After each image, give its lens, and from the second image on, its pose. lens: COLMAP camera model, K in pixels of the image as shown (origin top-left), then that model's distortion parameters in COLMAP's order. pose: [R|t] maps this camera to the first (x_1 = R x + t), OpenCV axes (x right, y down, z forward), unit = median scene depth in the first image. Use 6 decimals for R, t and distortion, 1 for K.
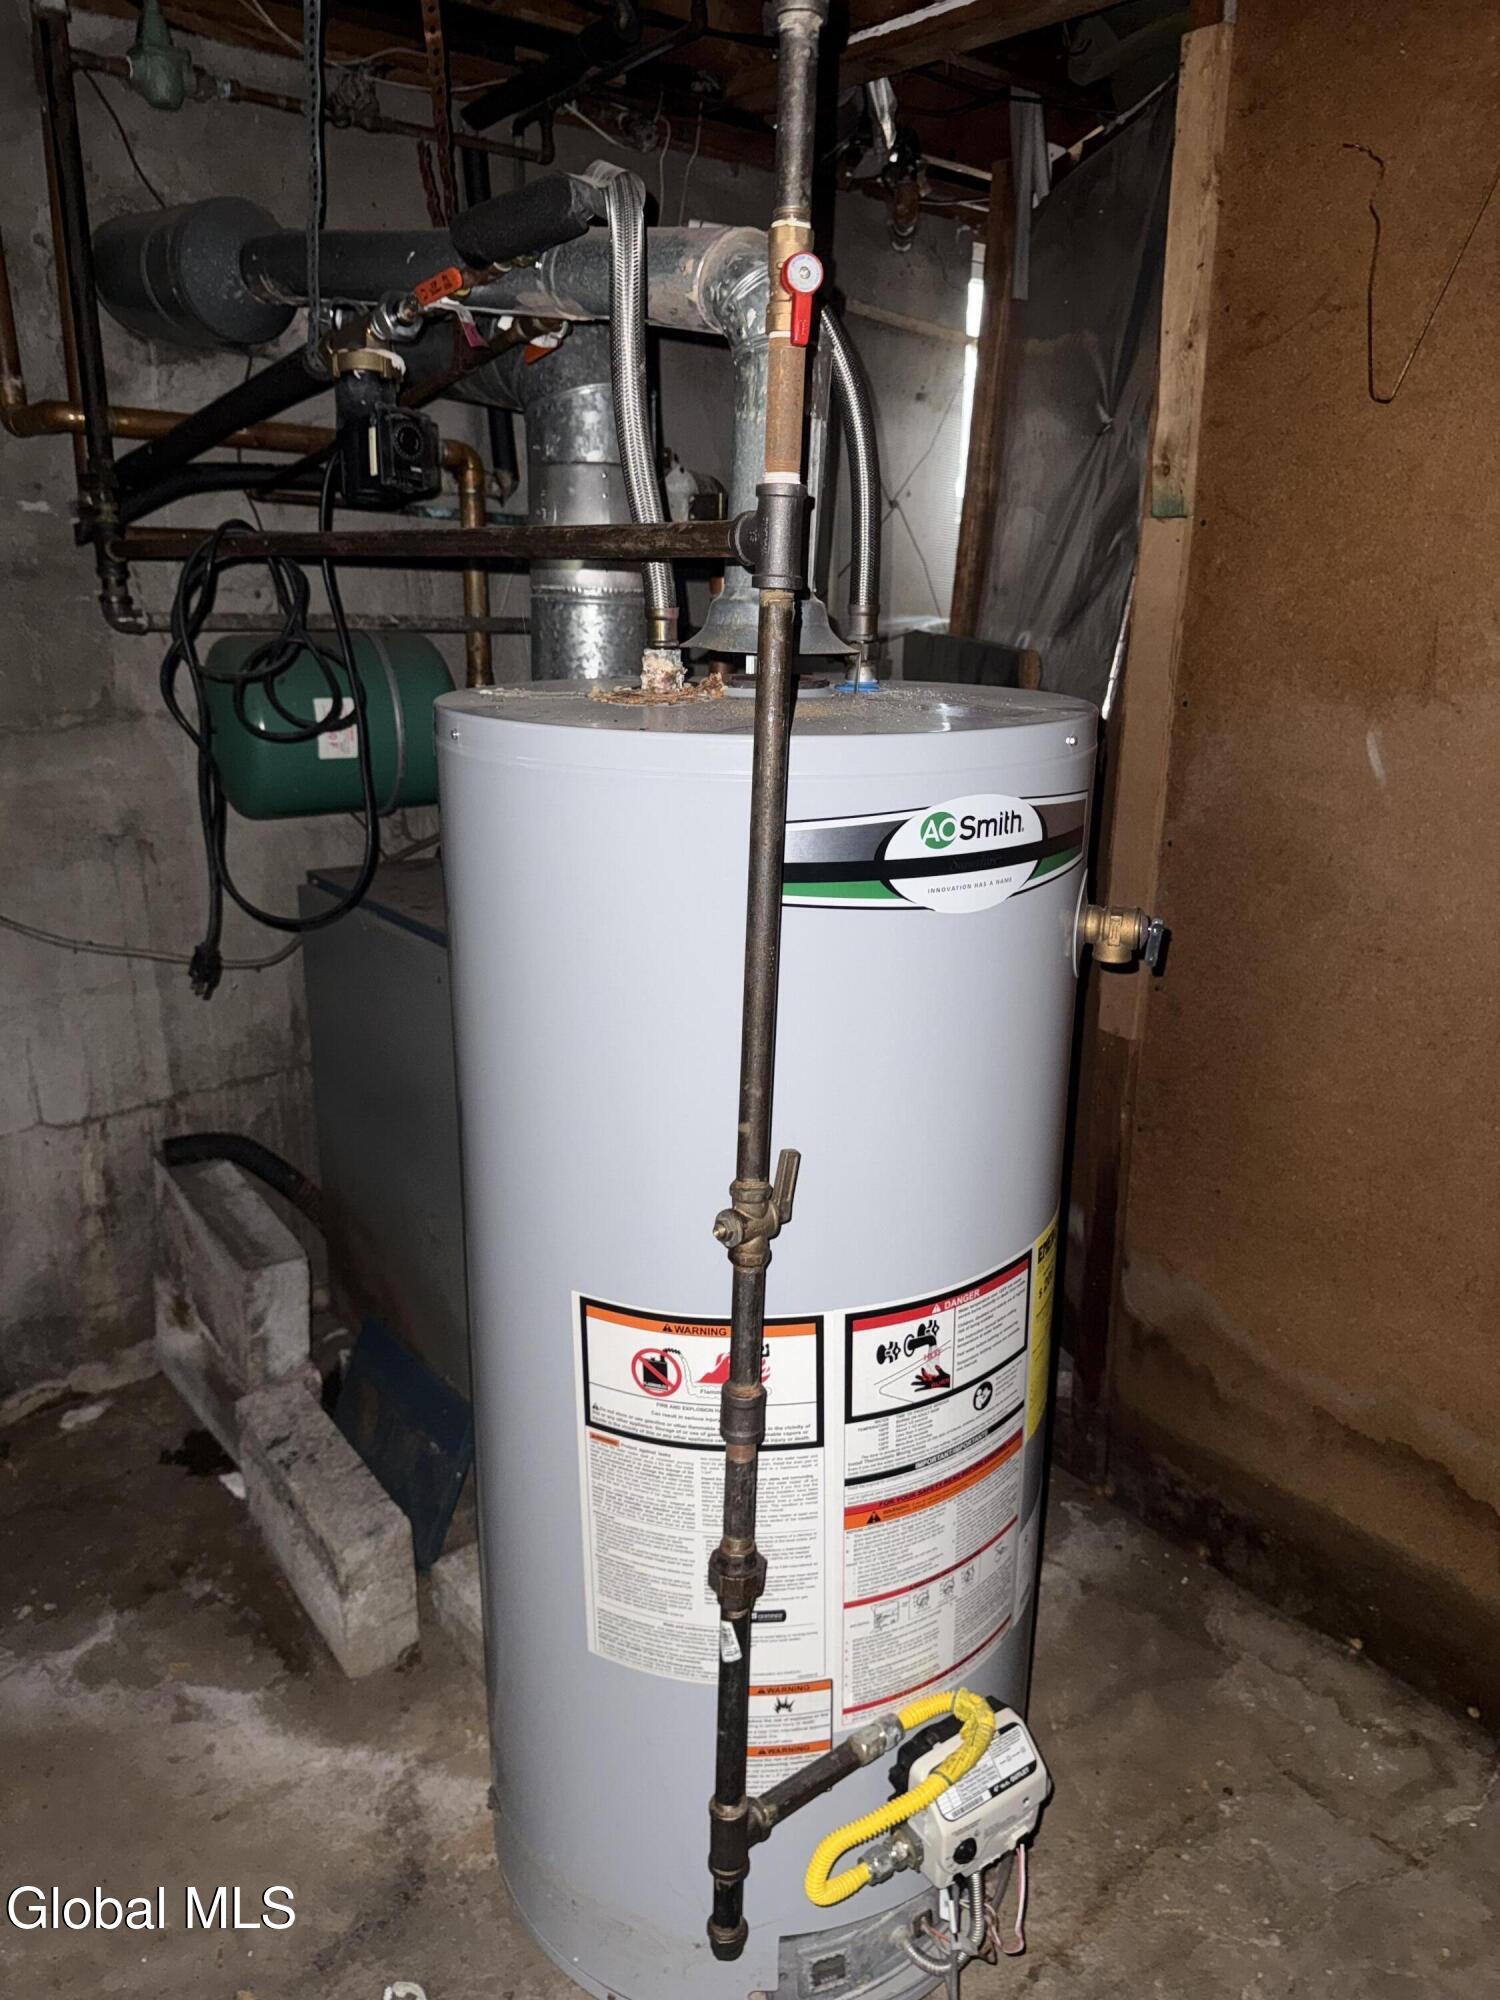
lens RADIAL K [[1404.7, 0, 763.3], [0, 1404.7, 990.1], [0, 0, 1]] dist [0.002657, -0.009282]
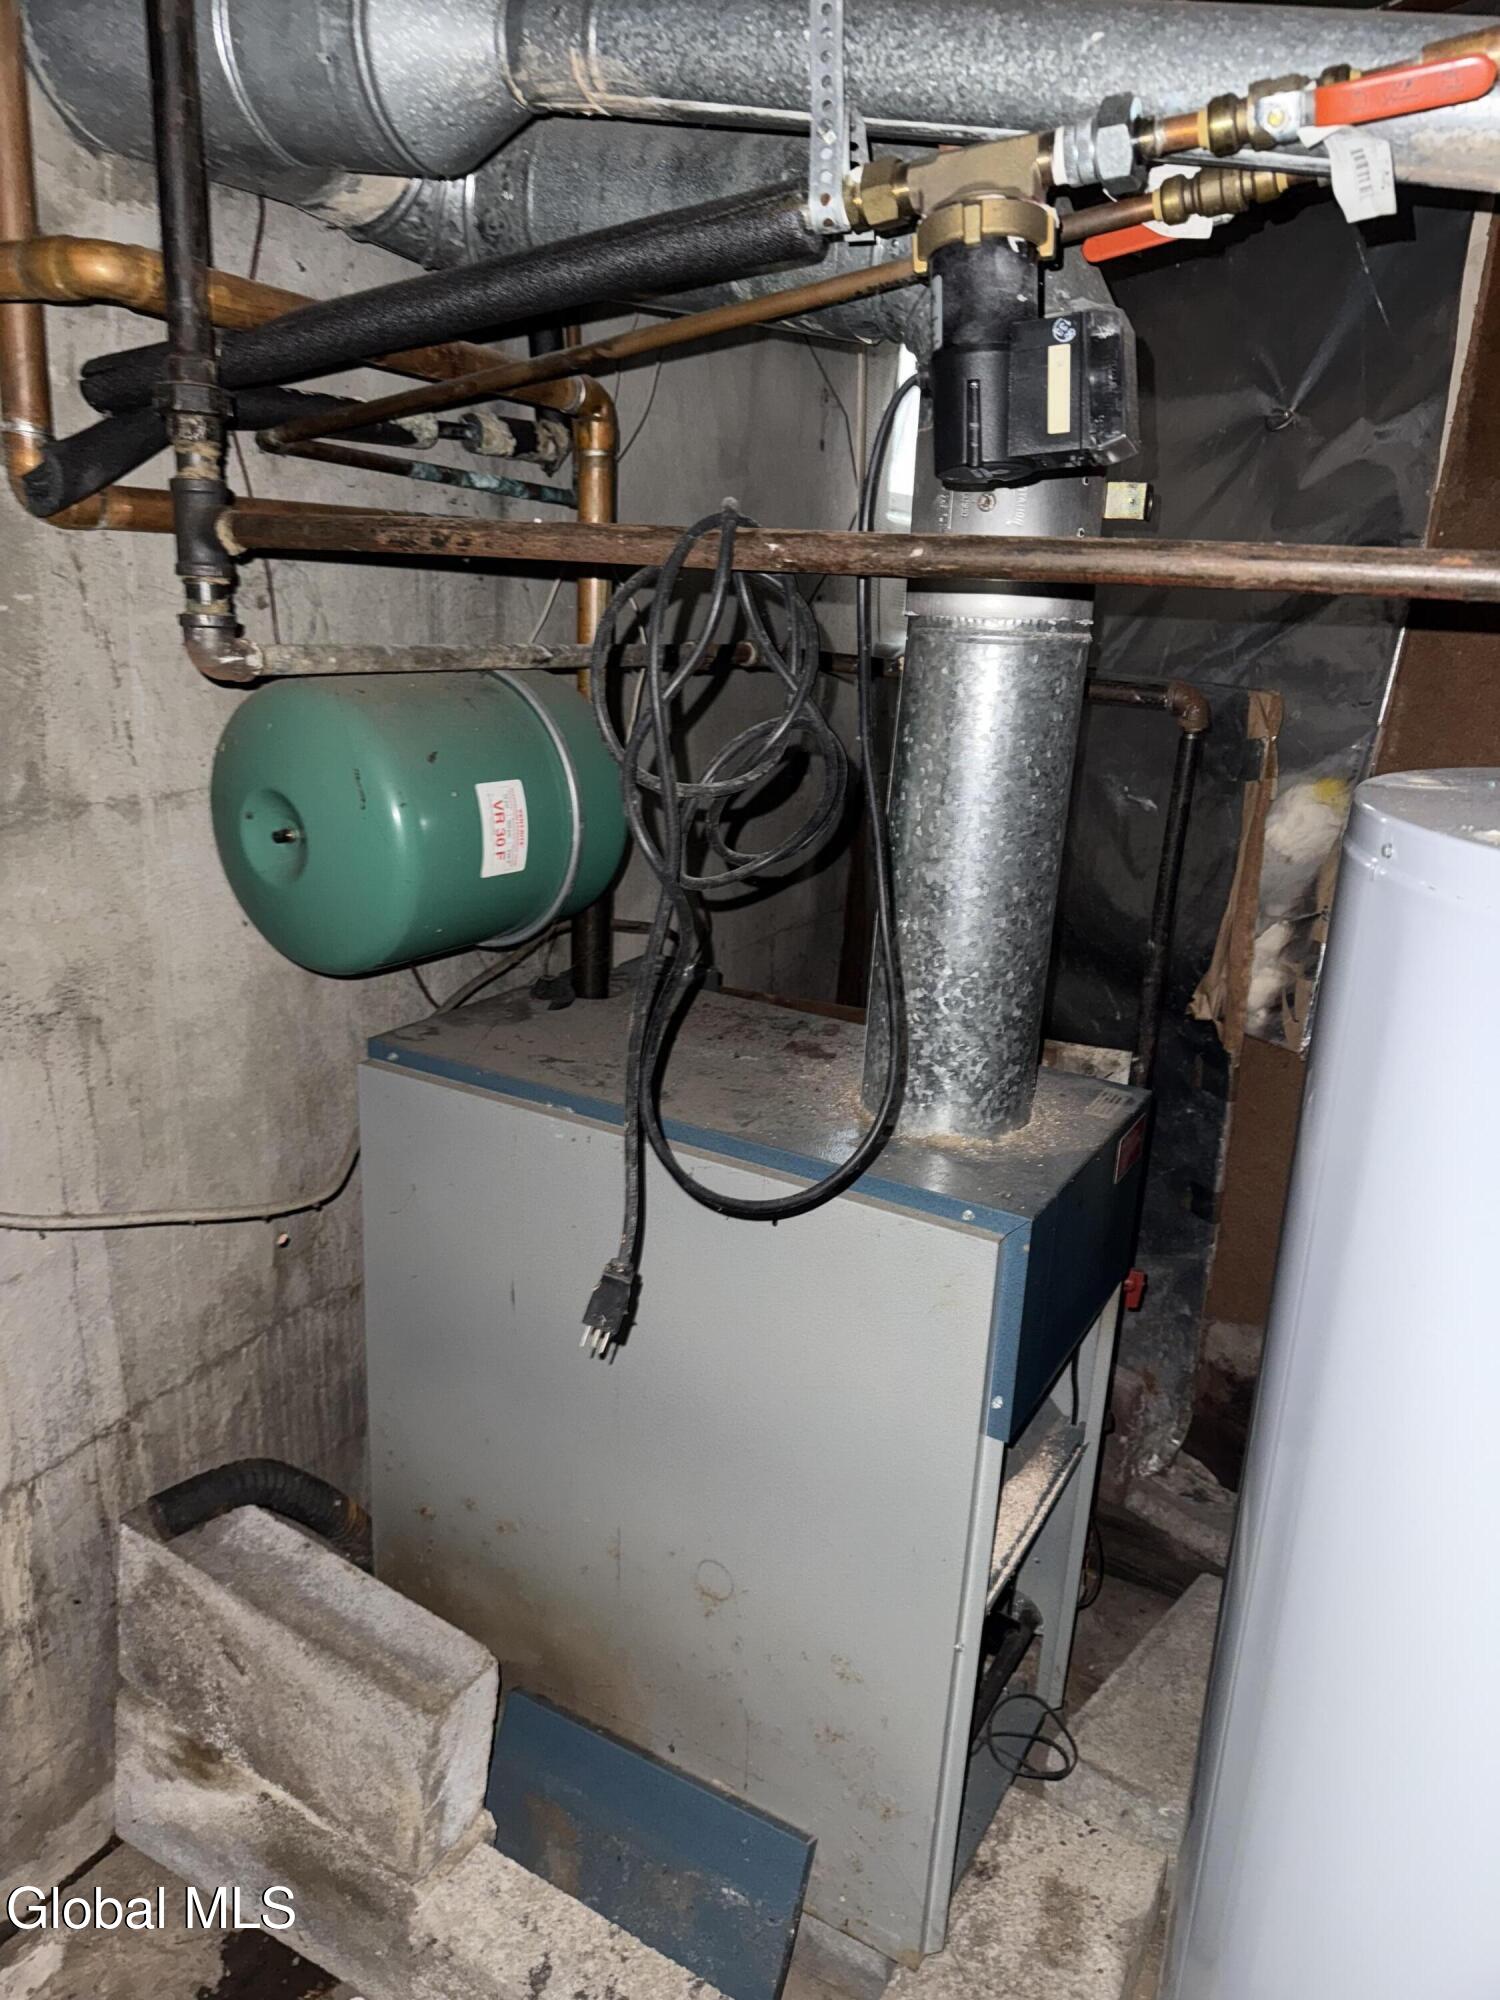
lens RADIAL K [[1404.7, 0, 739.0], [0, 1404.7, 1009.9], [0, 0, 1]] dist [0.002657, -0.009282]
pose [[0.926523, -0.084283, 0.366677, -0.395082], [0.074937, 0.996399, 0.039676, -0.109375], [-0.368700, -0.009283, 0.929502, 0.338971]]
